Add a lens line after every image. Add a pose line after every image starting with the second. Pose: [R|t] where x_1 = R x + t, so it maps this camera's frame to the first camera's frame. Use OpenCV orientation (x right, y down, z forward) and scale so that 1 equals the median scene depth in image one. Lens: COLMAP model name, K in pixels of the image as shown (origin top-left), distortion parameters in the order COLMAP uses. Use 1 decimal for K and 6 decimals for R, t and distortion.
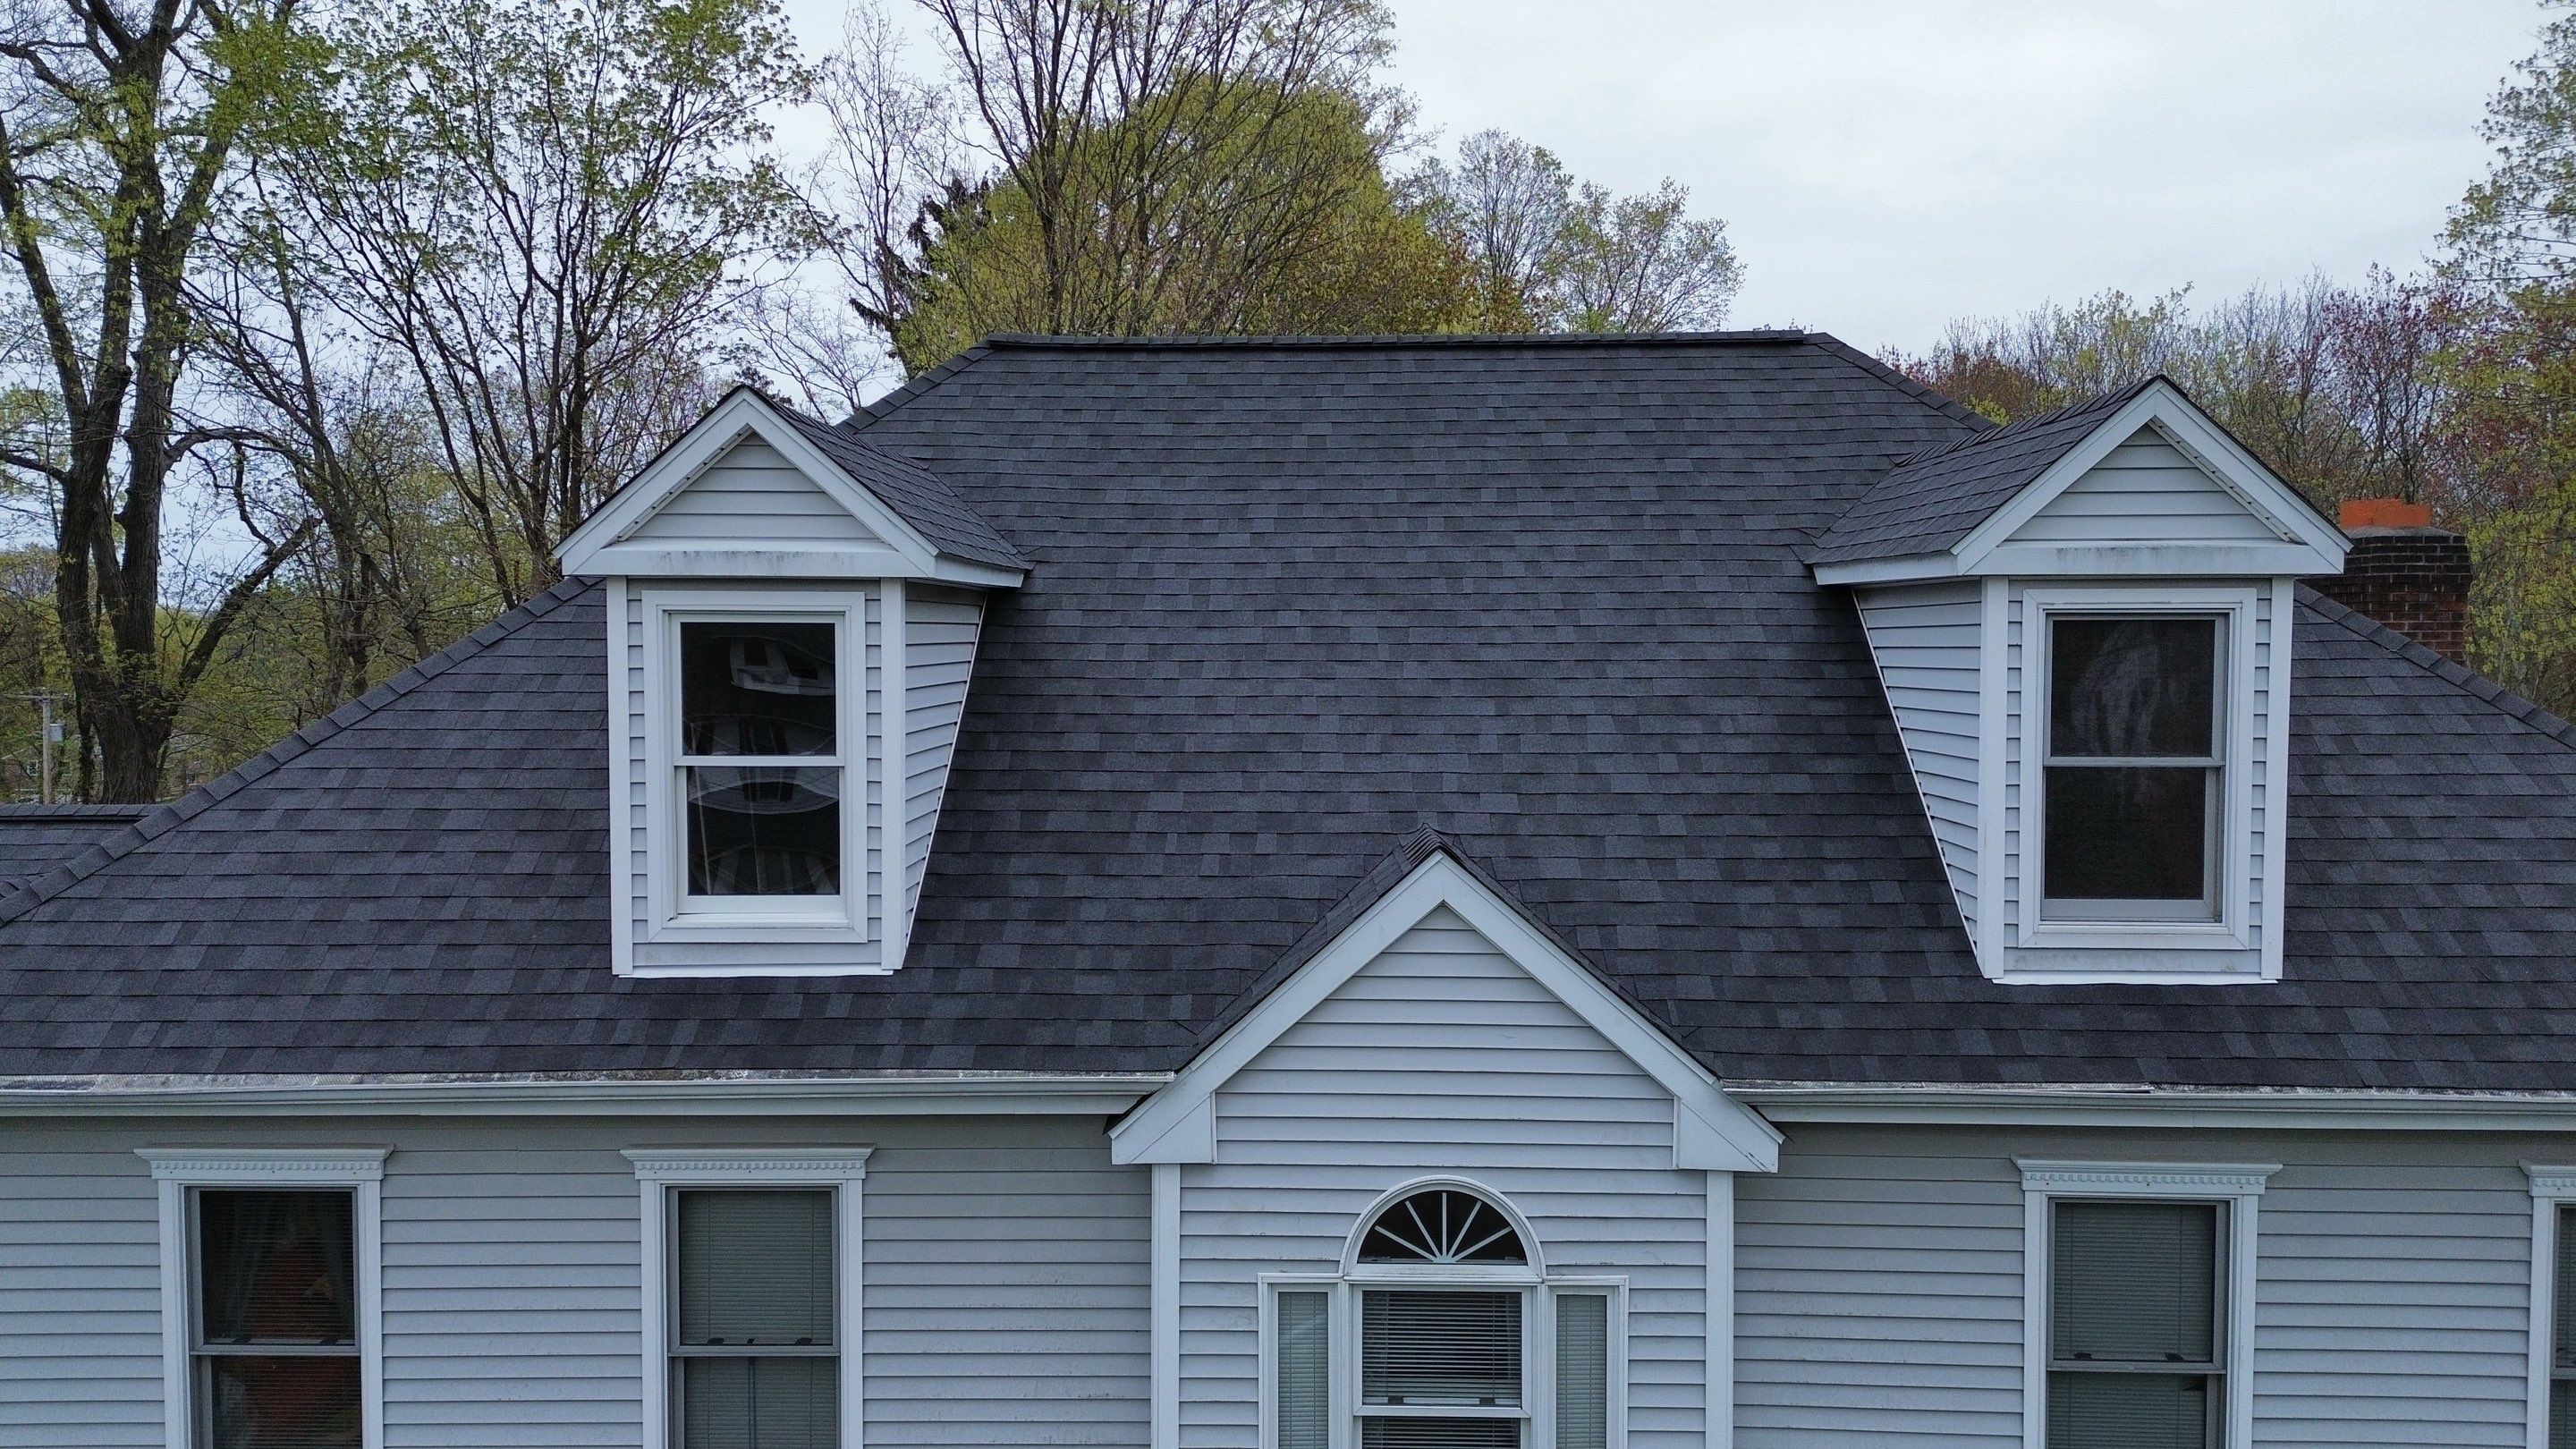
lens RADIAL K [[1817.5, 0, 1285.3], [0, 1817.5, 717.2], [0, 0, 1]] dist [0.080958, -0.078992]
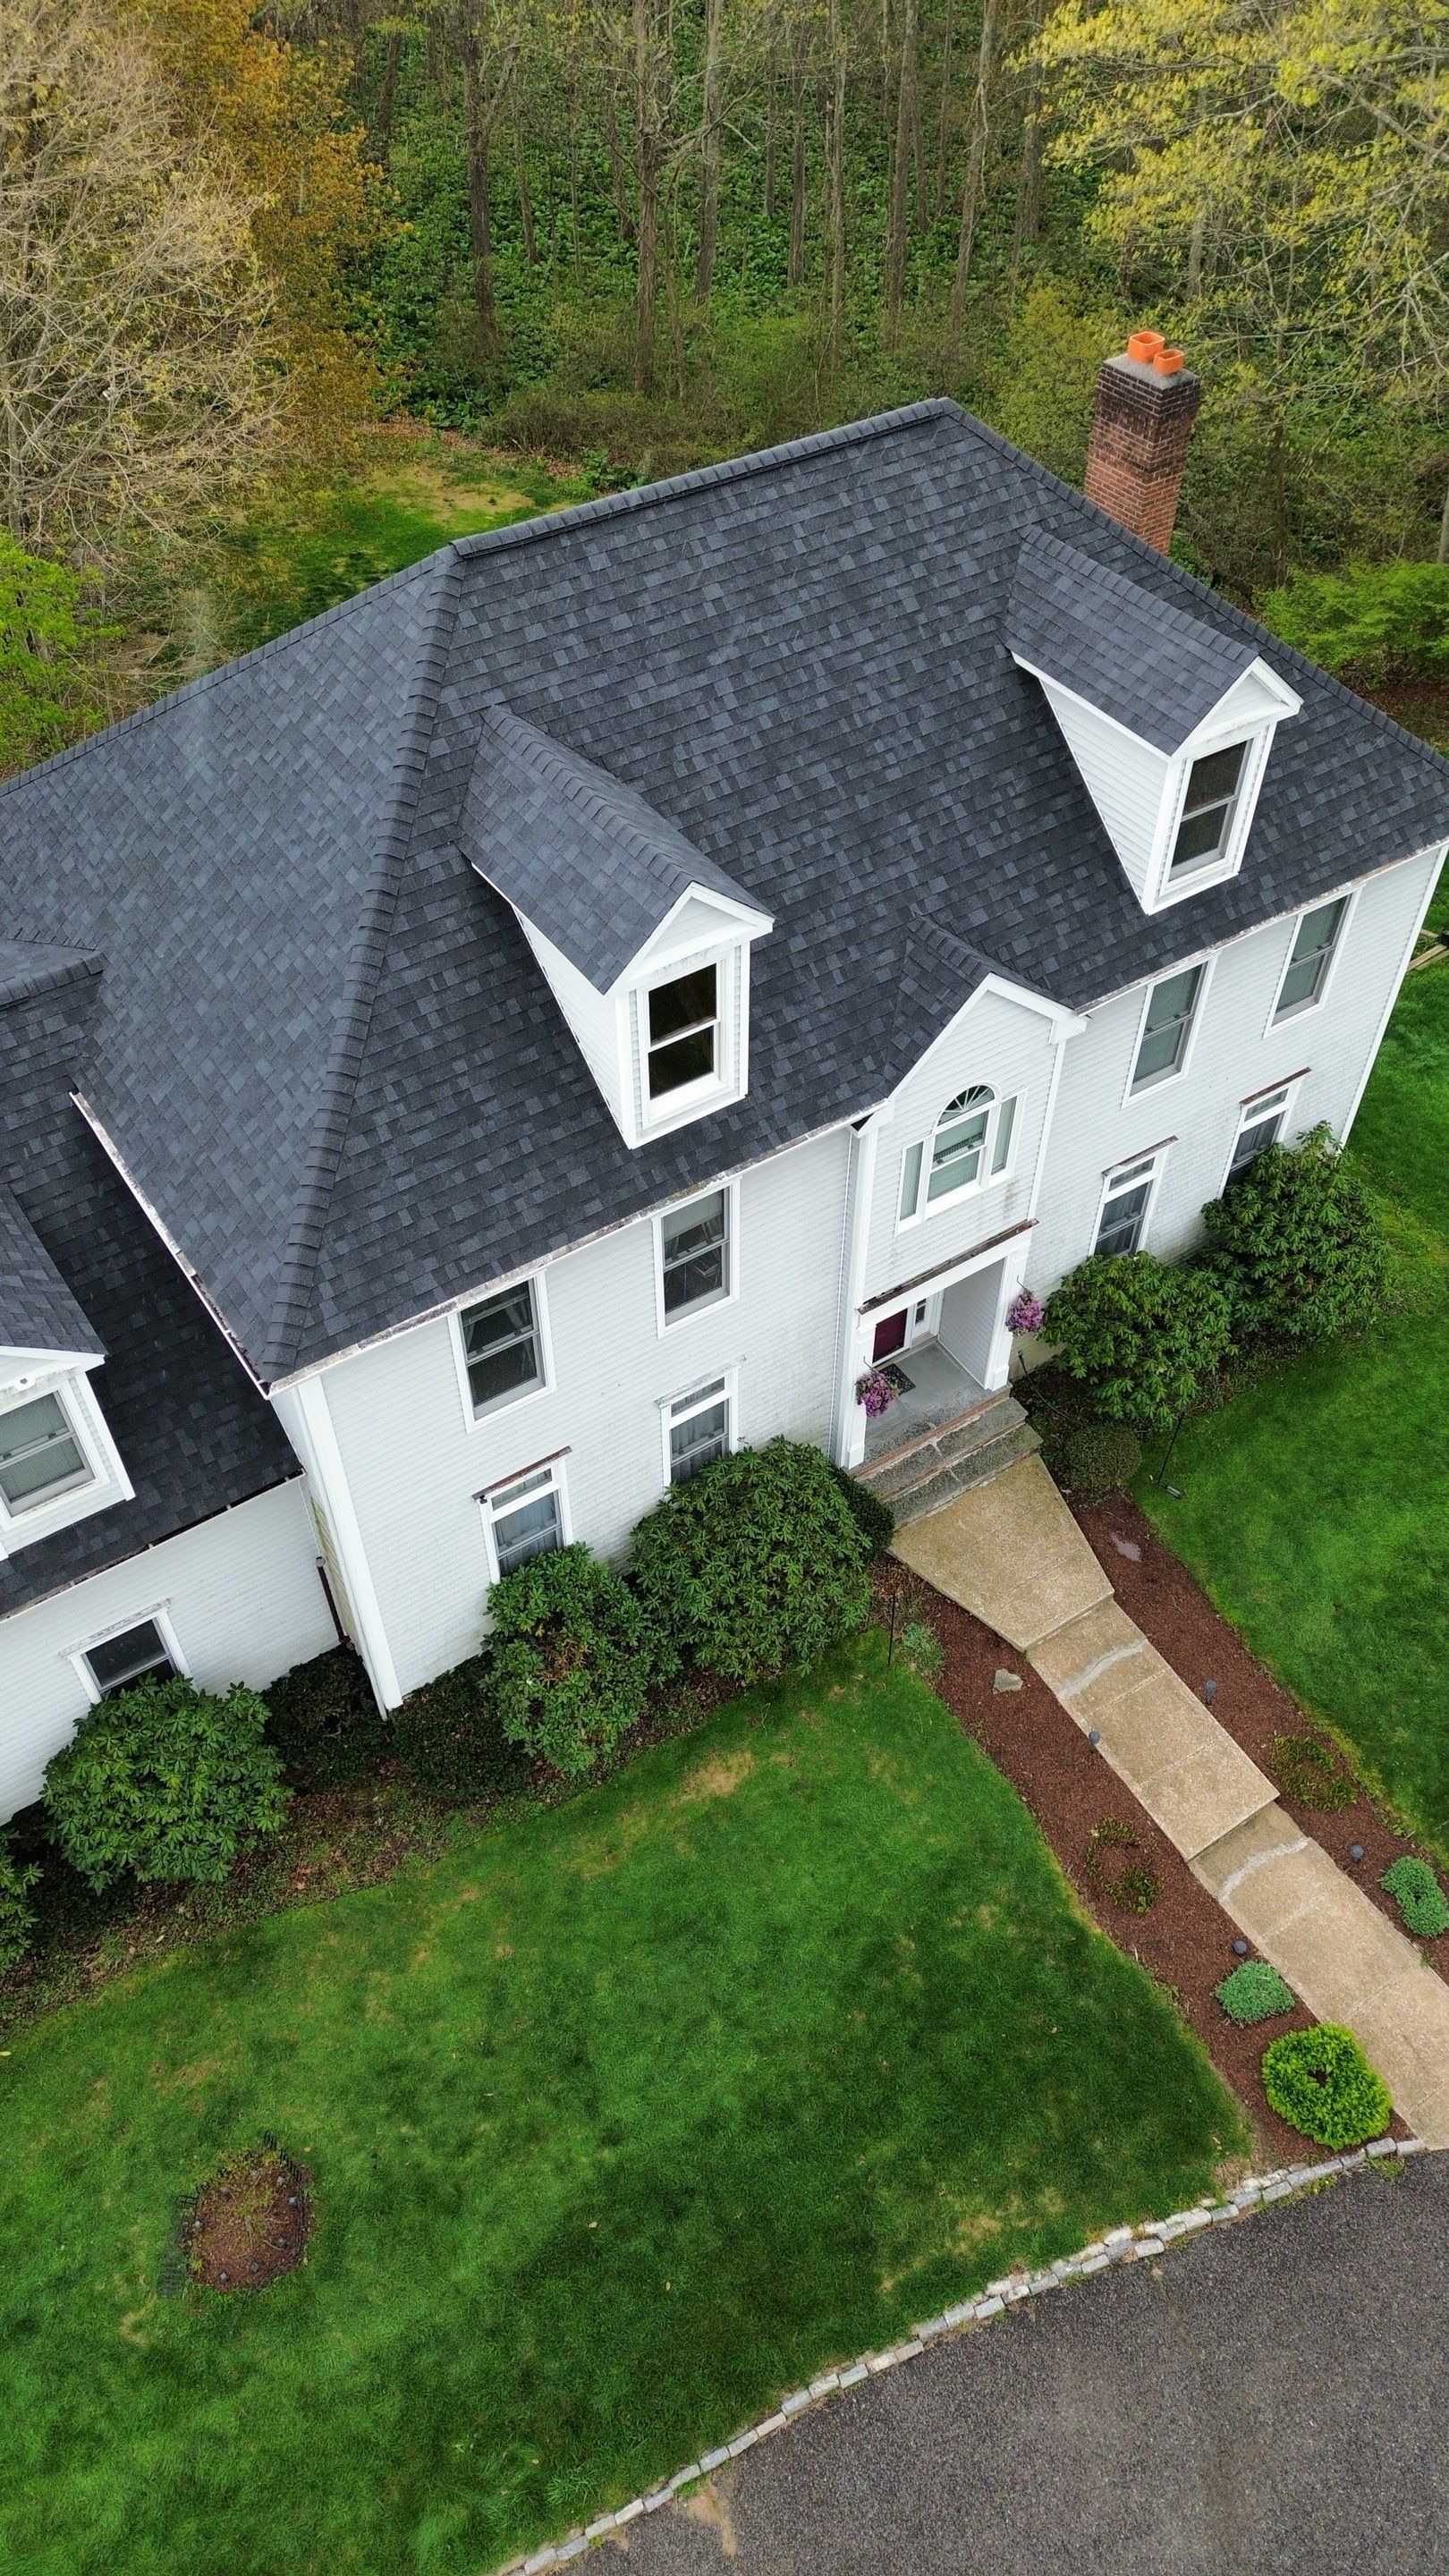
lens RADIAL K [[1817.5, 0, 725.2], [0, 1817.5, 1293.6], [0, 0, 1]] dist [0.080958, -0.078992]
pose [[0.819638, -0.425403, 0.383700, -1.100063], [0.030647, 0.701372, 0.712136, -1.142942], [-0.572061, -0.571935, 0.587908, -0.298885]]
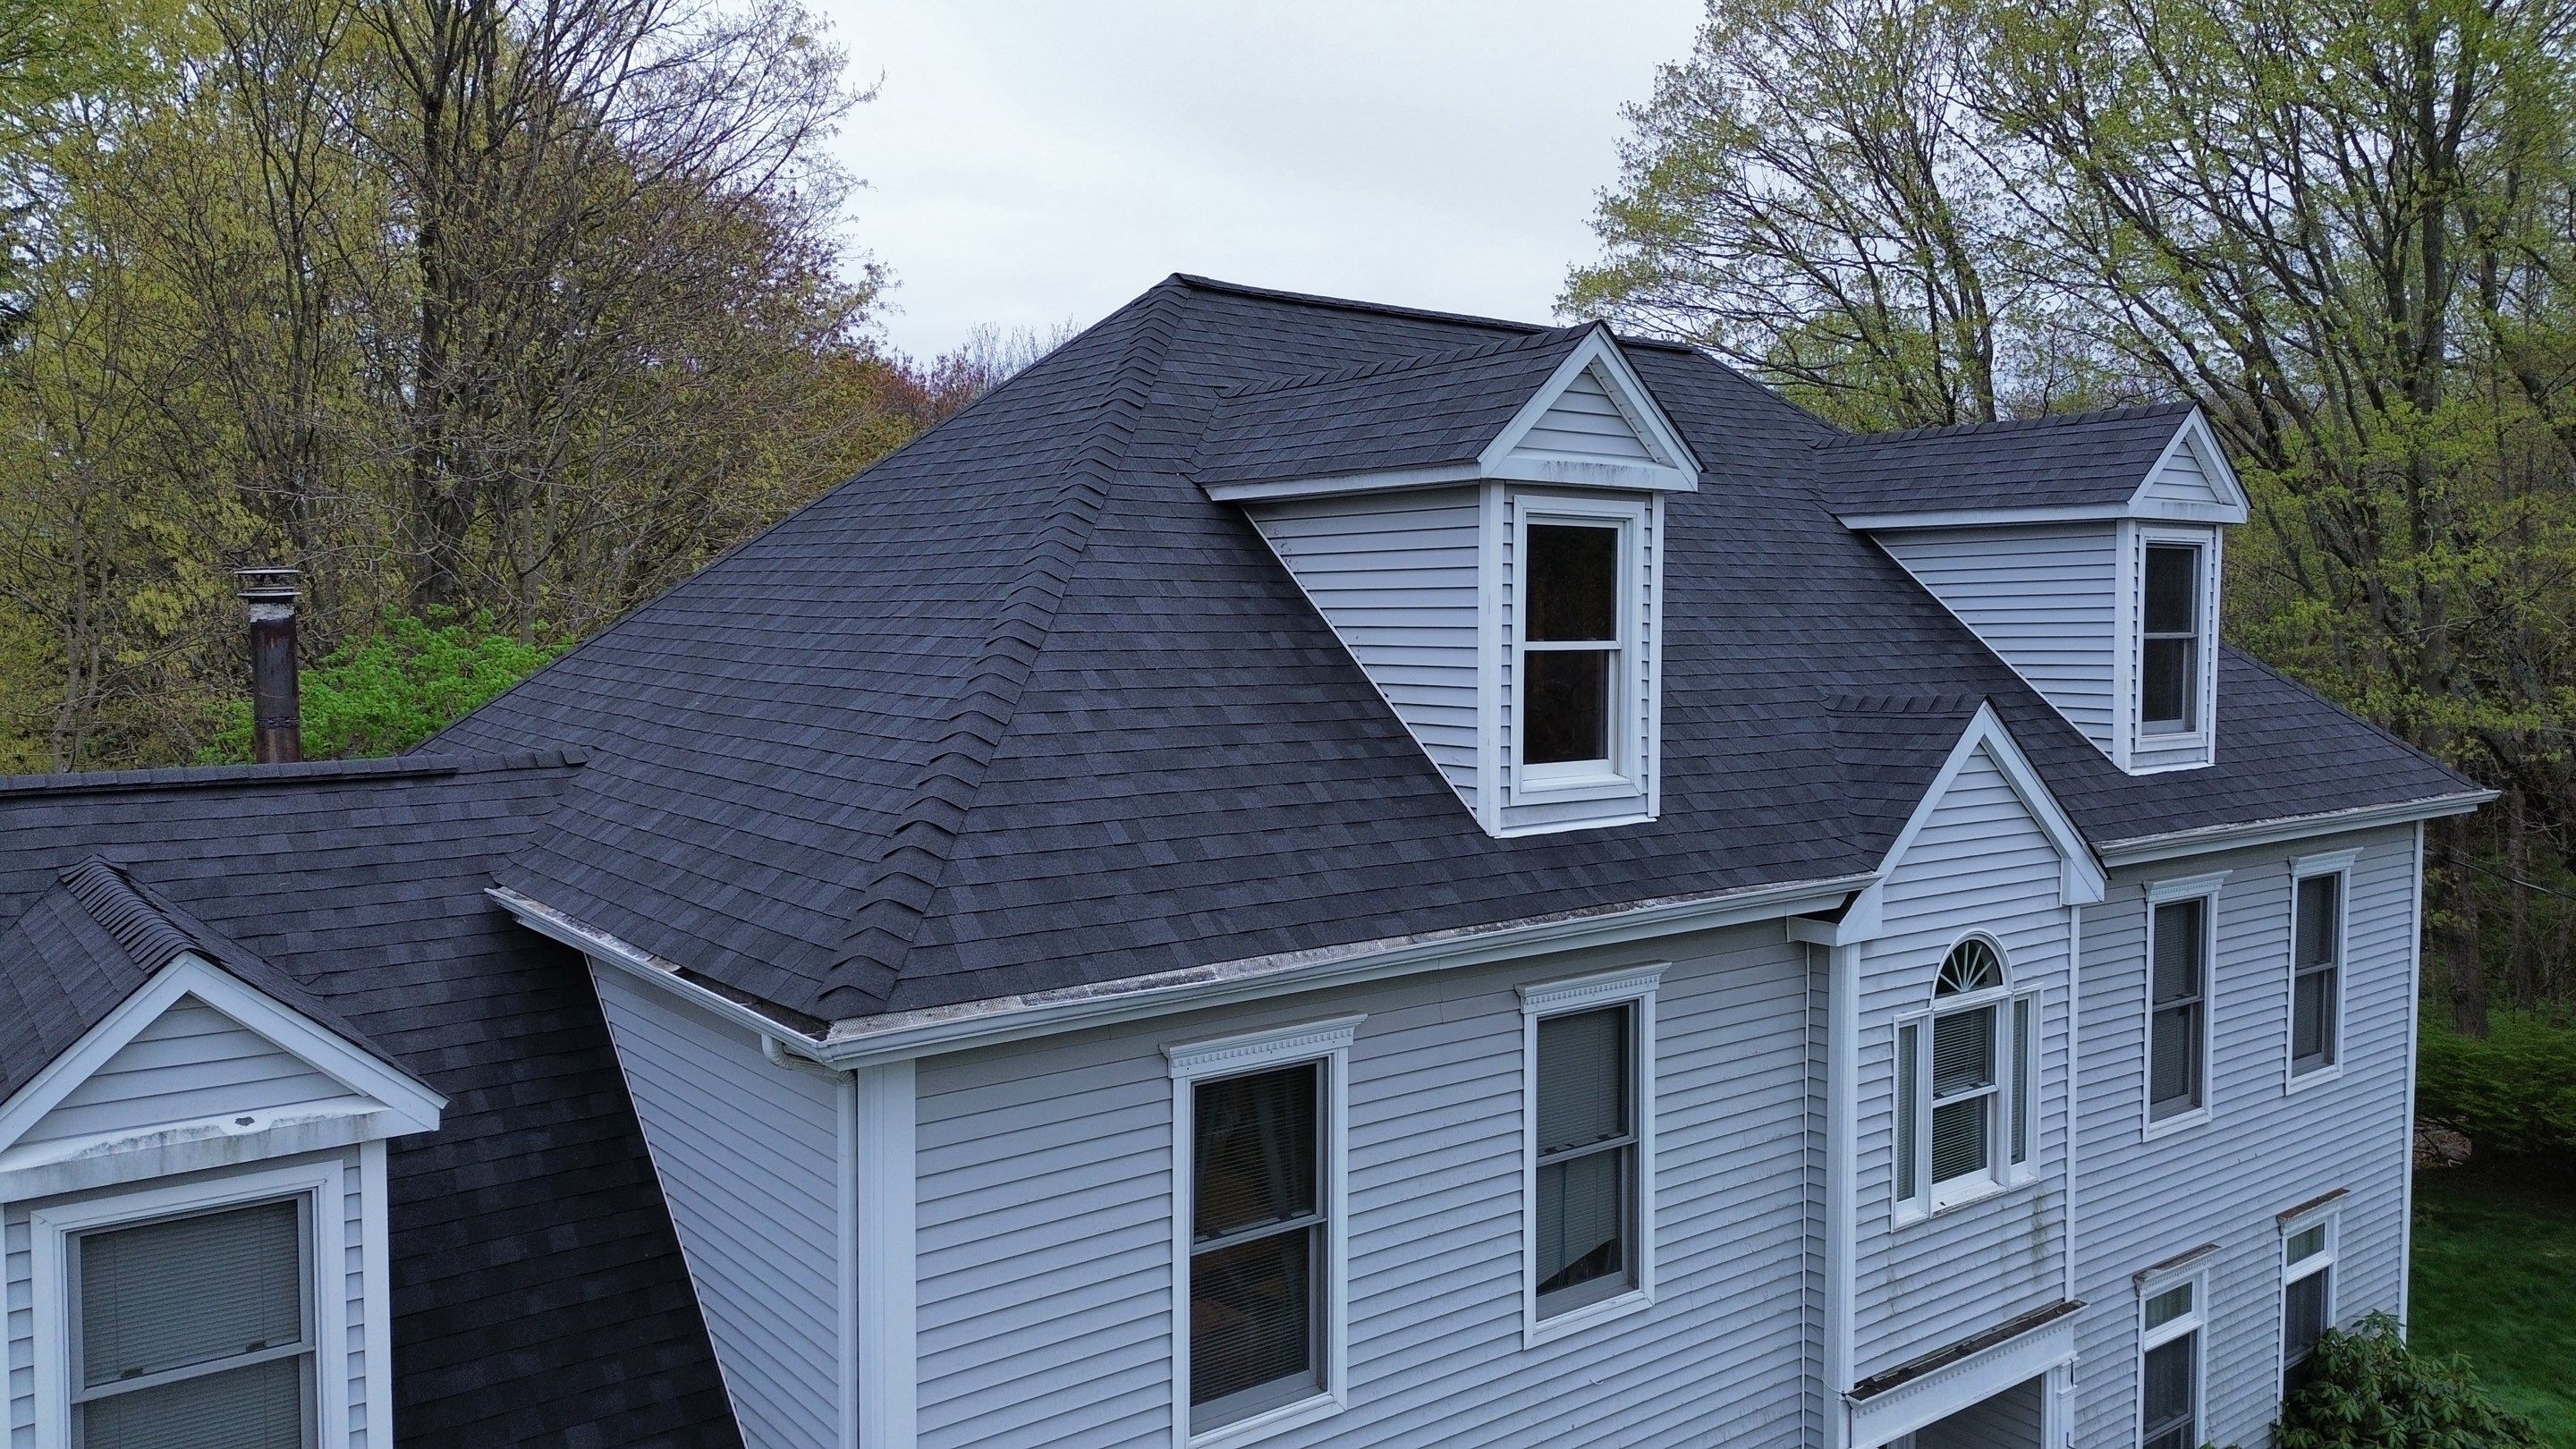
lens RADIAL K [[1827.2, 0, 1289.2], [0, 1827.2, 708.8], [0, 0, 1]] dist [0.053168, -0.011198]
pose [[0.778095, -0.030694, 0.627396, -1.159739], [0.029967, 0.999482, 0.011732, 0.045163], [-0.627431, 0.009673, 0.778612, 0.209151]]
